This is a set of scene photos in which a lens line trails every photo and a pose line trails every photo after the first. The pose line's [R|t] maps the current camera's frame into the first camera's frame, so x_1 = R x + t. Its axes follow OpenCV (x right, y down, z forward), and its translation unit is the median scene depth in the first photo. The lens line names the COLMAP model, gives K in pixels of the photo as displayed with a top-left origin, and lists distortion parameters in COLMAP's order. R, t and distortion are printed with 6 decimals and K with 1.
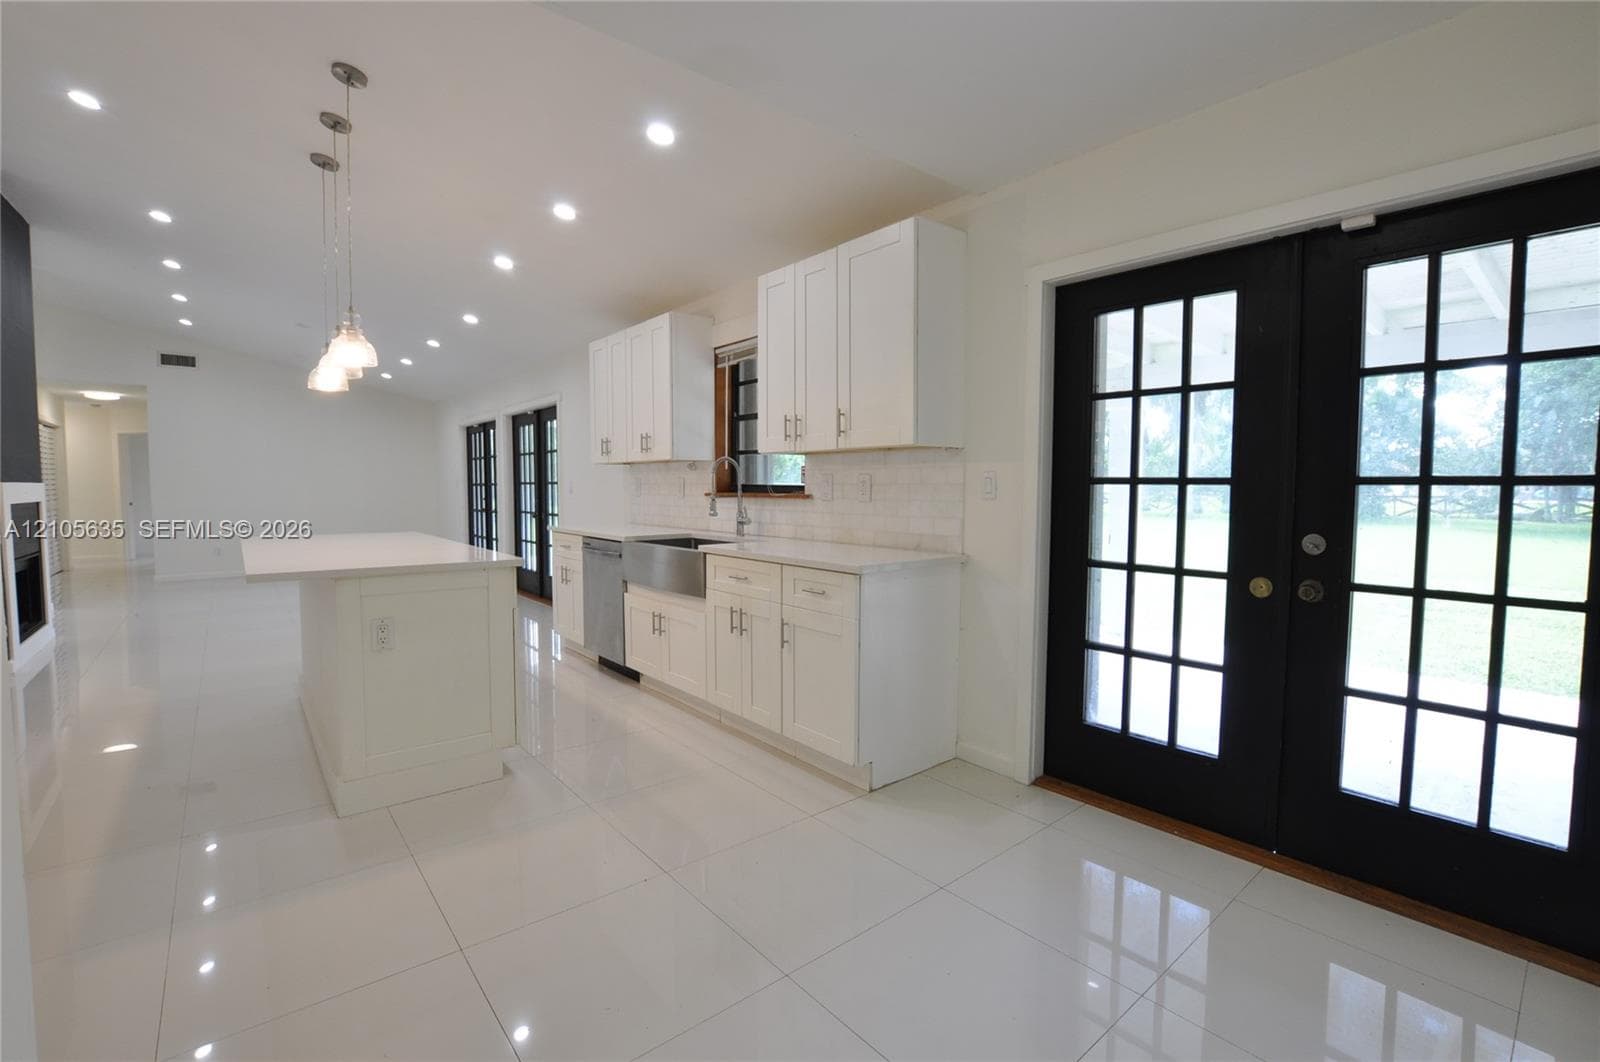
lens RADIAL K [[765.4, 0, 800.0], [0, 765.4, 531.0], [0, 0, 1]] dist [0.000512, 0.000052]
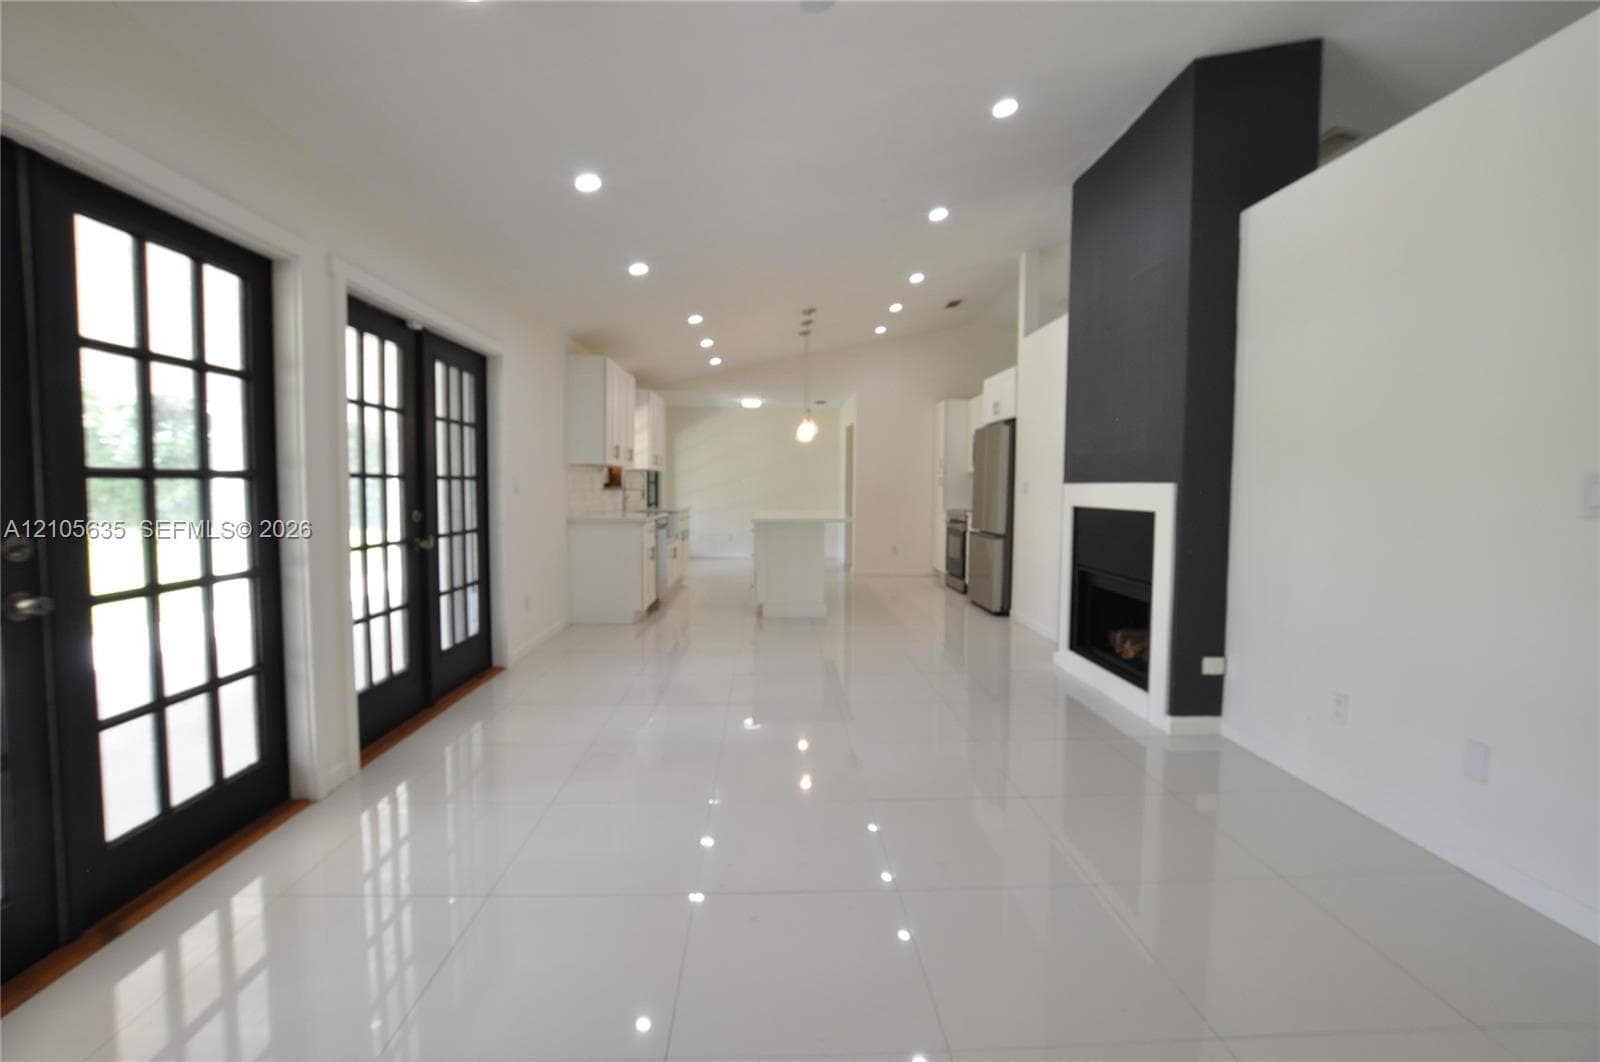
lens RADIAL K [[765.4, 0, 800.0], [0, 765.4, 531.0], [0, 0, 1]] dist [0.000512, 0.000052]
pose [[-0.840929, -0.046787, 0.539120, -0.501609], [0.022651, 0.992339, 0.121451, -0.087781], [-0.540672, 0.114344, -0.833426, 1.307343]]
